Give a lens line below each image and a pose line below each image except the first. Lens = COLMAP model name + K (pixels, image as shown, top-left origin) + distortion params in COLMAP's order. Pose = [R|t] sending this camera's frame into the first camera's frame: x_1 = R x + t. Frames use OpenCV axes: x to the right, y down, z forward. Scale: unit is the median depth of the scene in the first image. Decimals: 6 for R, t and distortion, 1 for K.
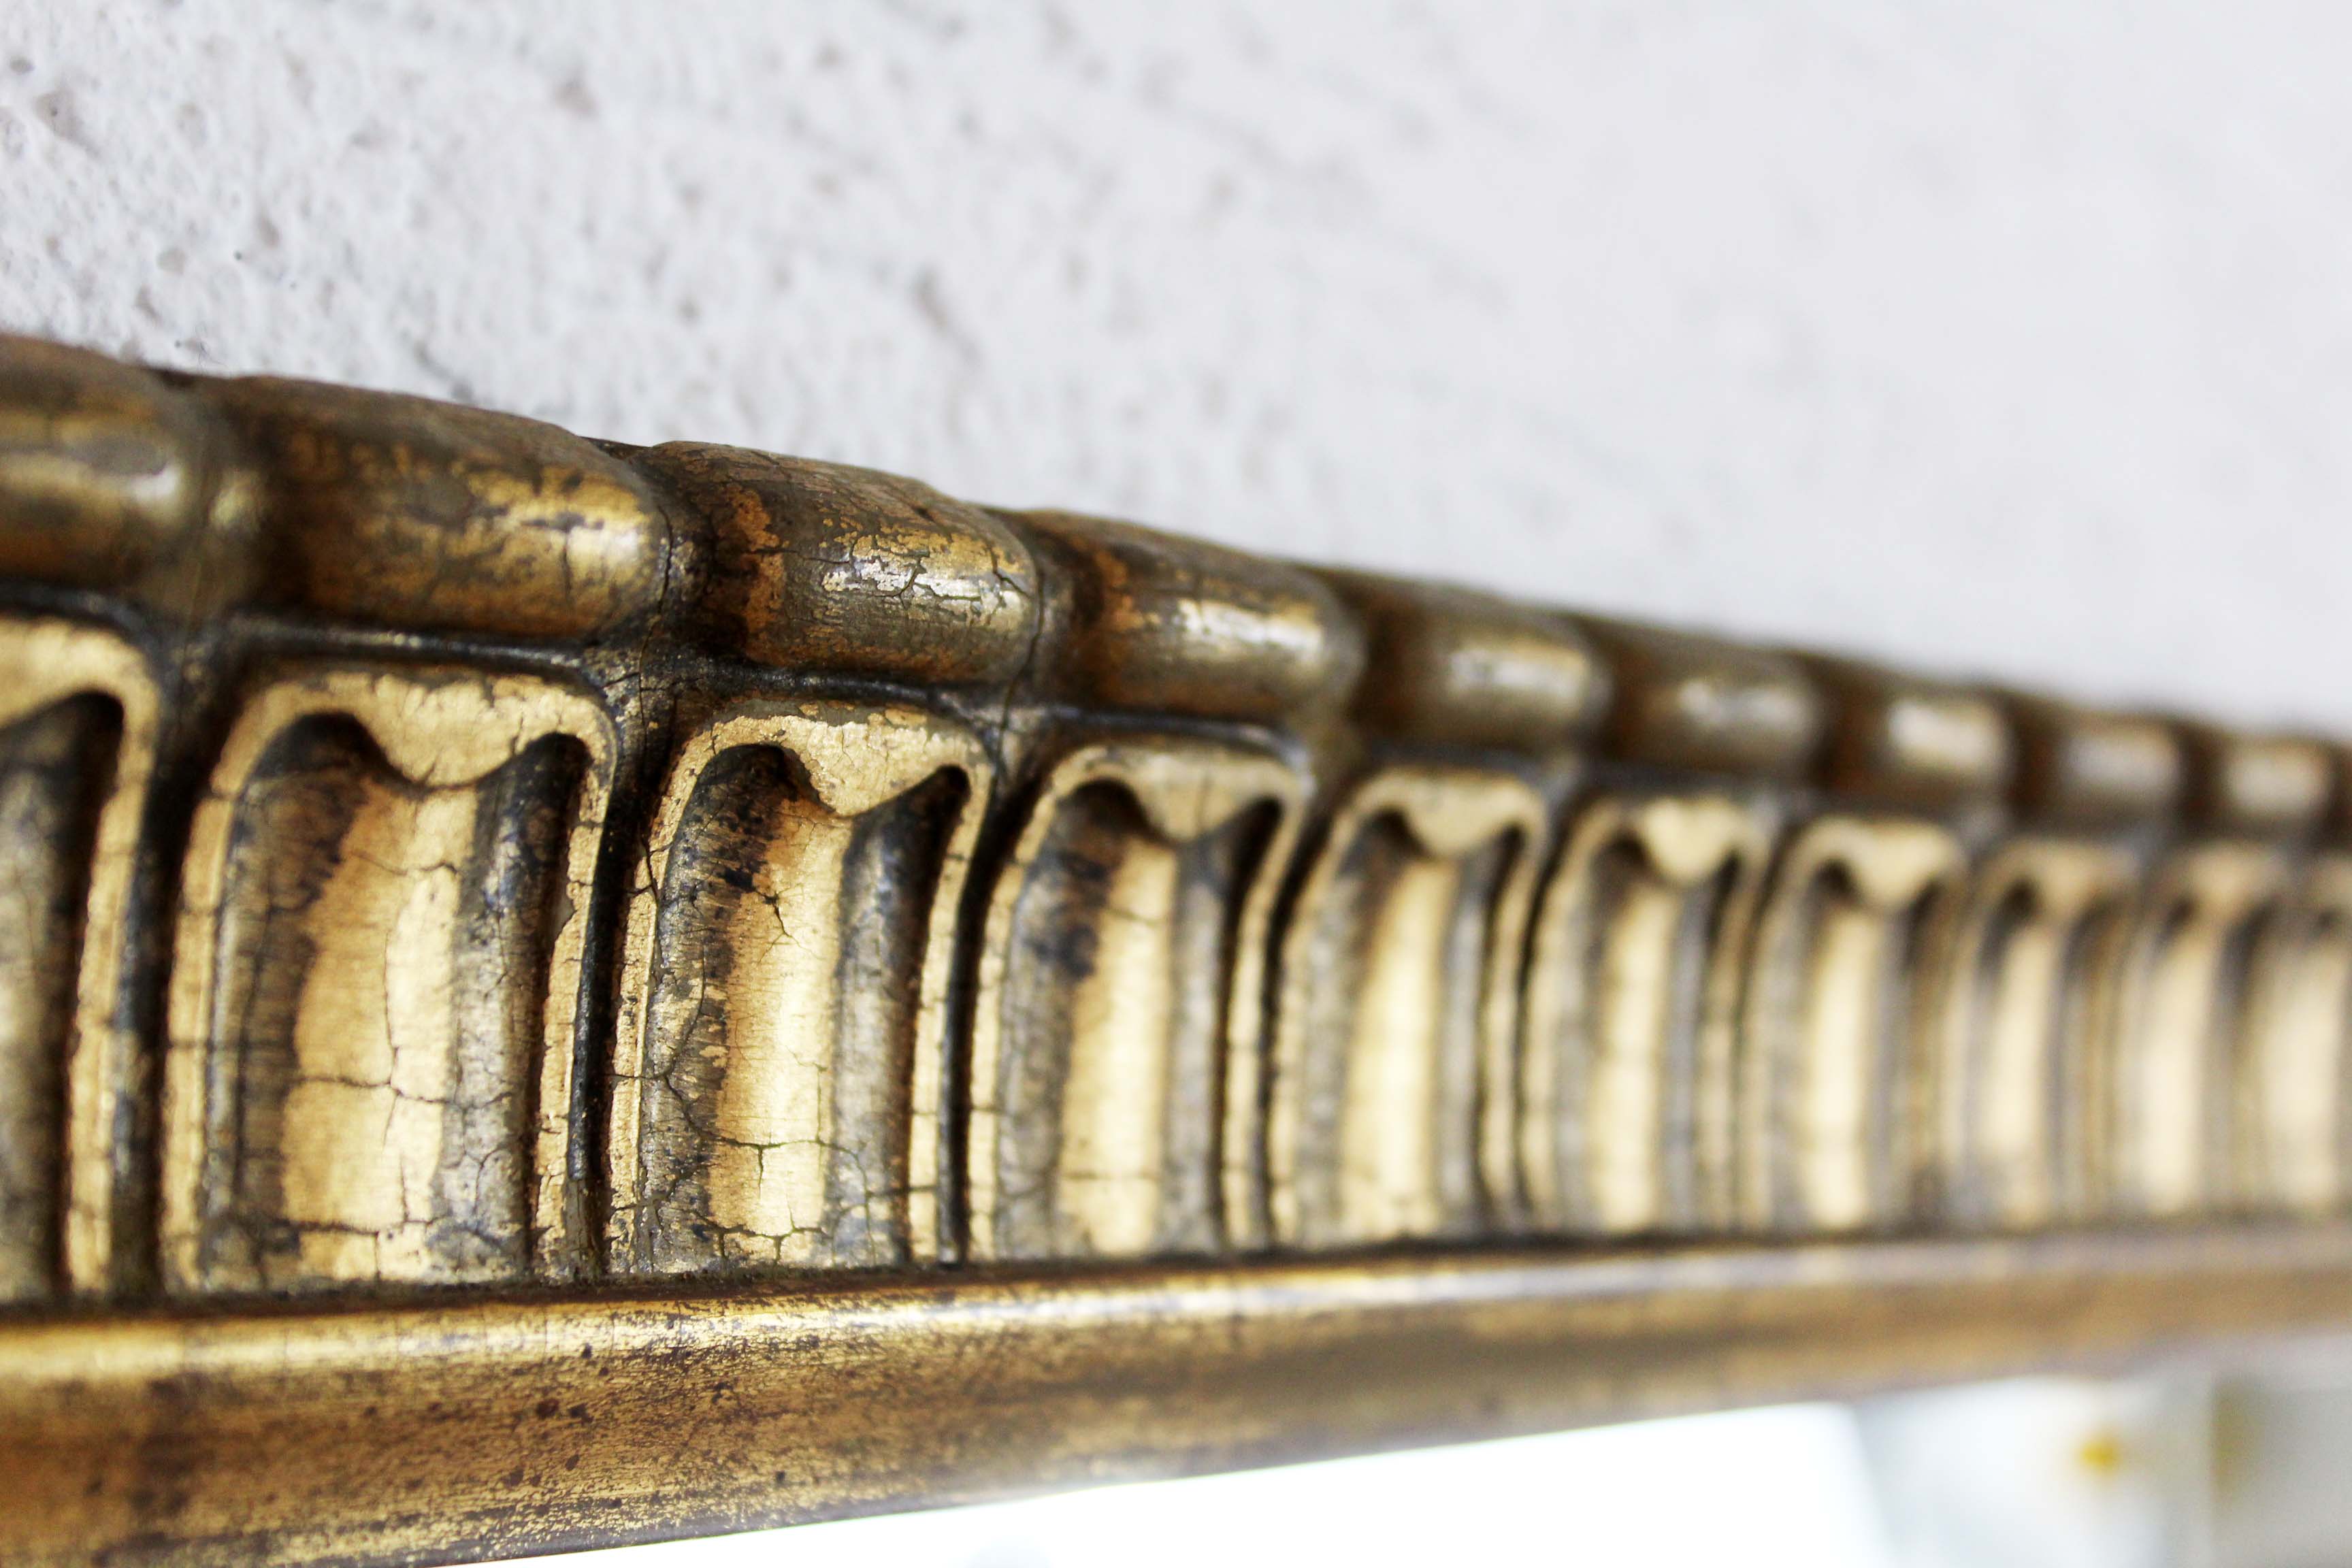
lens RADIAL K [[4052.2, 0, 1176.0], [0, 4052.2, 784.0], [0, 0, 1]] dist [0.005968, -0.111746]
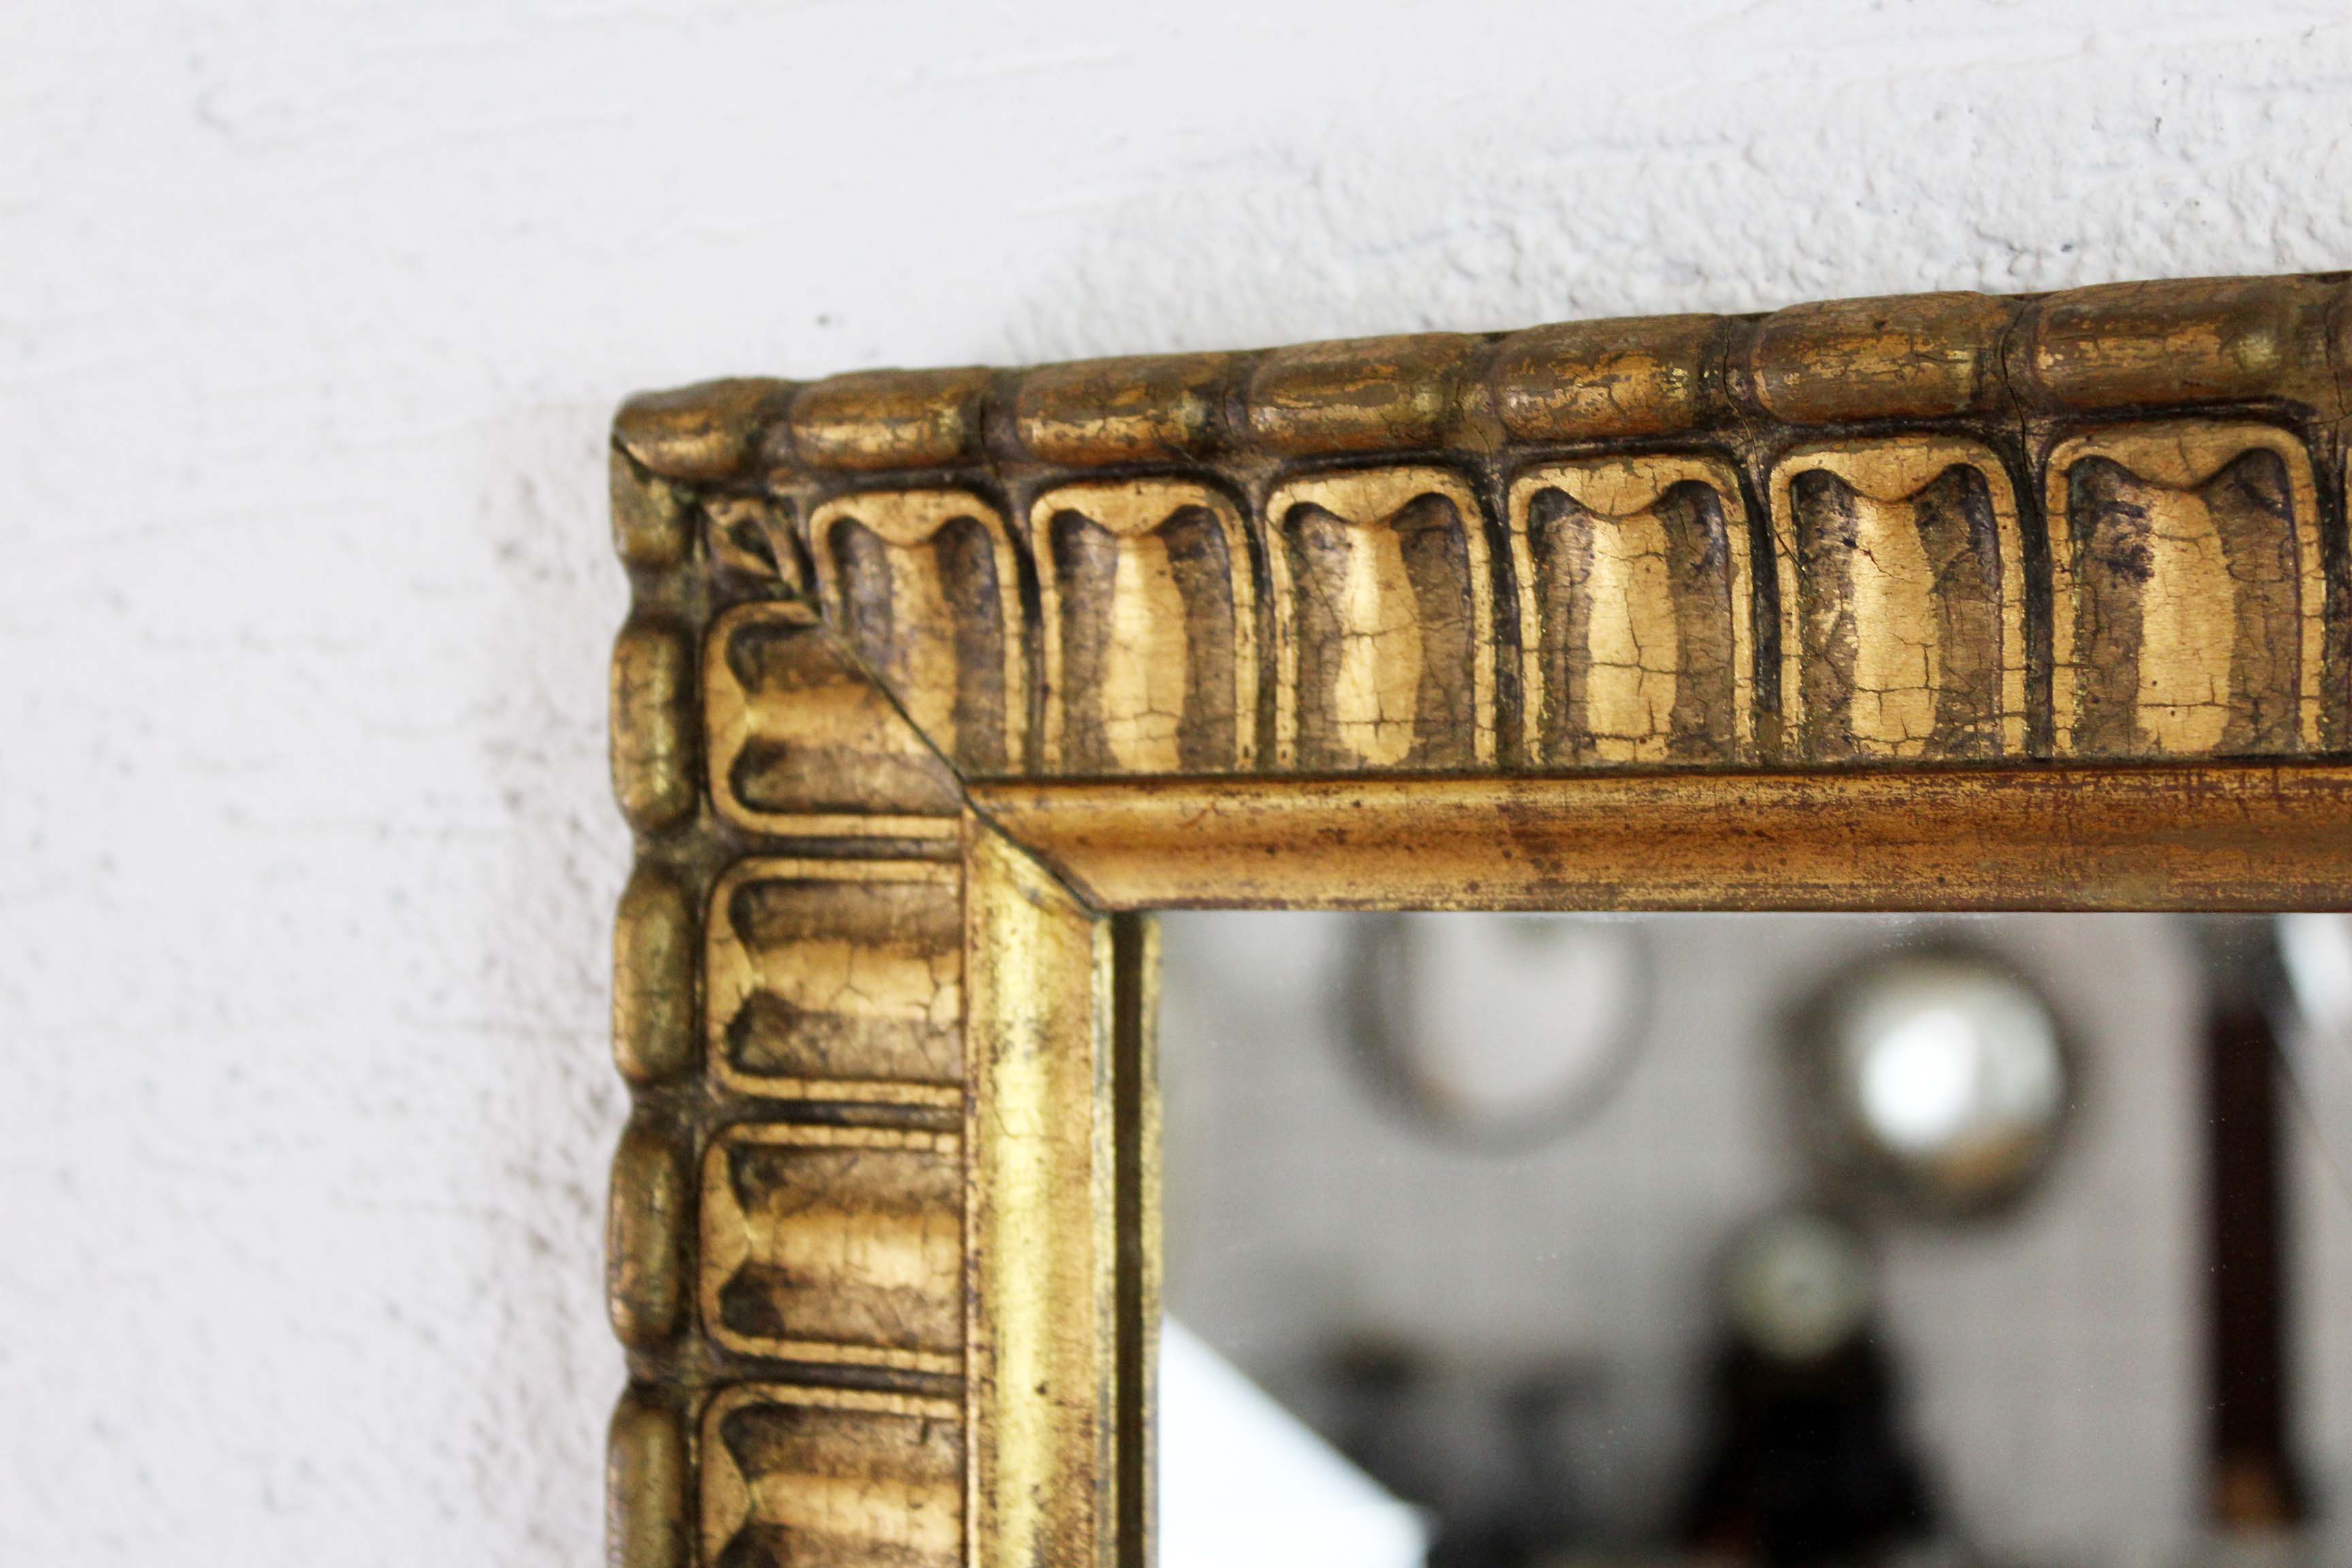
lens RADIAL K [[4765.1, 0, 1176.0], [0, 4765.1, 784.0], [0, 0, 1]] dist [0.002191, -0.022368]
pose [[0.147853, -0.003120, -0.989004, 1.933809], [0.095652, 0.995352, 0.011160, 0.077944], [0.984373, -0.096250, 0.147465, 0.390879]]
